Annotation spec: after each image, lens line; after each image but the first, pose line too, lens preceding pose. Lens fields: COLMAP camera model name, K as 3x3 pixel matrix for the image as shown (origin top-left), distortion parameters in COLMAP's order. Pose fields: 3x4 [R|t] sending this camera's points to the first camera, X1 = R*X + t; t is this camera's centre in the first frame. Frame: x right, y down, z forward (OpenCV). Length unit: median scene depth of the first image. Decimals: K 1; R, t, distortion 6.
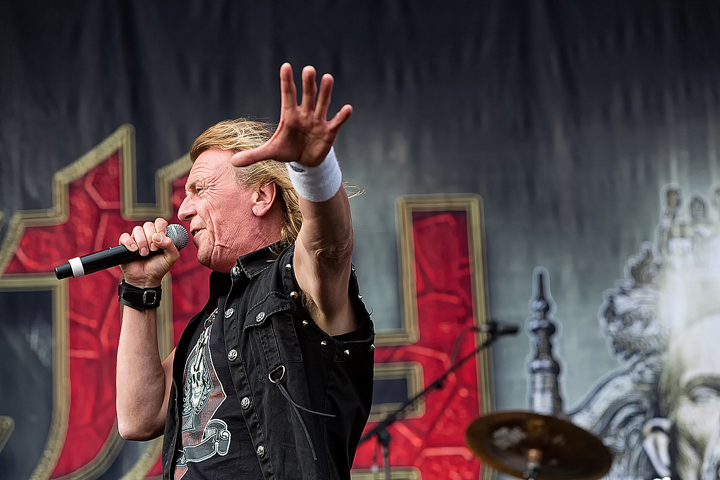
lens RADIAL K [[3011.0, 0, 360.0], [0, 3011.0, 240.0], [0, 0, 1]] dist [0.178848, -11.014643]
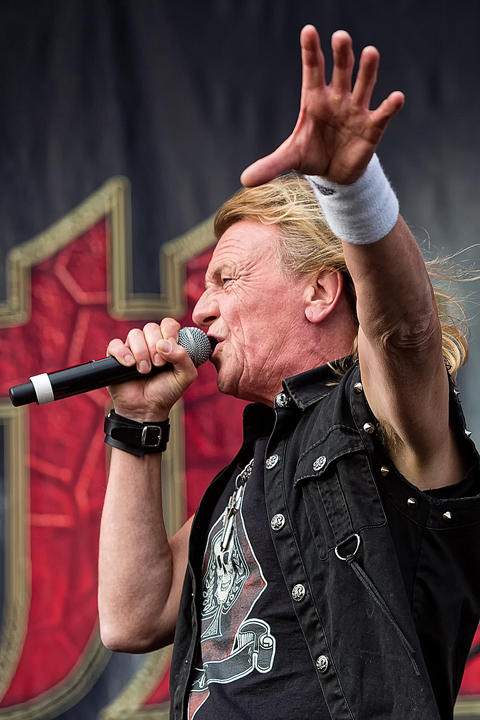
lens RADIAL K [[3011.0, 0, 240.0], [0, 3011.0, 360.0], [0, 0, 1]] dist [0.178848, -11.014643]
pose [[0.998733, -0.005421, -0.050020, -0.017560], [0.002606, 0.998418, -0.056163, 0.039806], [0.050246, 0.055961, 0.997168, 0.343984]]
